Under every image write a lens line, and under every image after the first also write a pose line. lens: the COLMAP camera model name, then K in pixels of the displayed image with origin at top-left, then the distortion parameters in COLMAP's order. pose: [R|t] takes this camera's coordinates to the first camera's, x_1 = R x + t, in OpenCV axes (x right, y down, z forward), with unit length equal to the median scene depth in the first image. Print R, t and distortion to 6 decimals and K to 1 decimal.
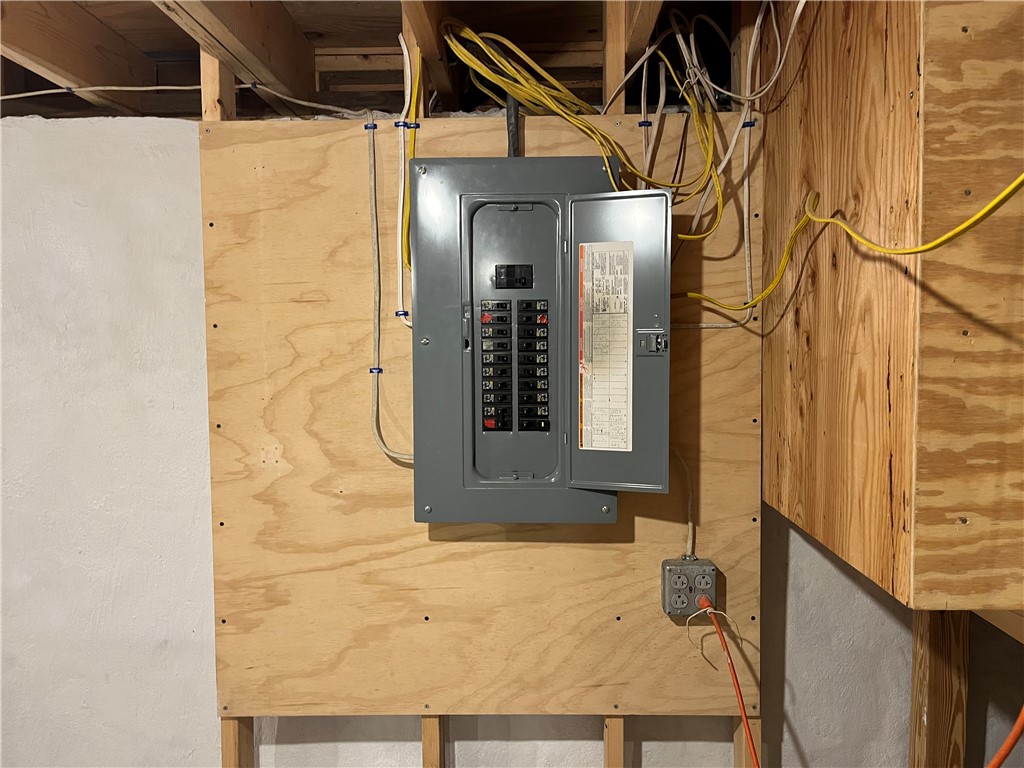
lens RADIAL K [[773.0, 0, 515.8], [0, 773.0, 389.0], [0, 0, 1]] dist [0.025529, -0.008981]
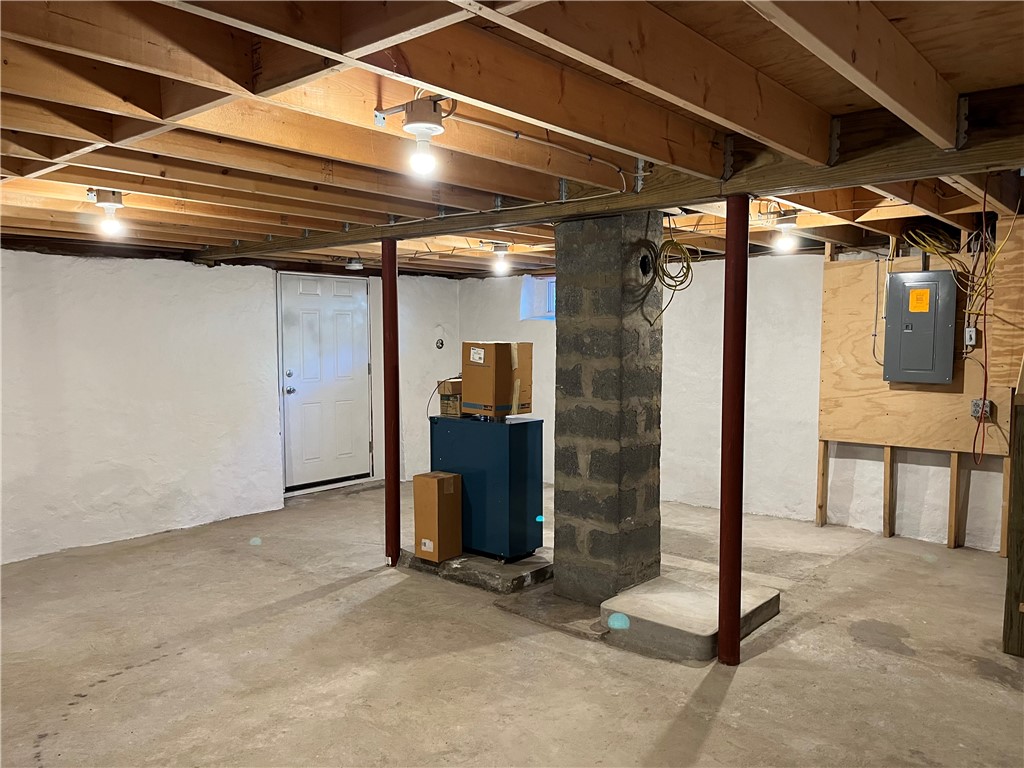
lens RADIAL K [[773.0, 0, 515.8], [0, 773.0, 389.0], [0, 0, 1]] dist [0.025529, -0.008981]
pose [[0.769664, 0.056993, -0.635900, 0.733006], [-0.046842, 0.998364, 0.032784, 0.161415], [0.636728, 0.004554, 0.771075, -2.424521]]
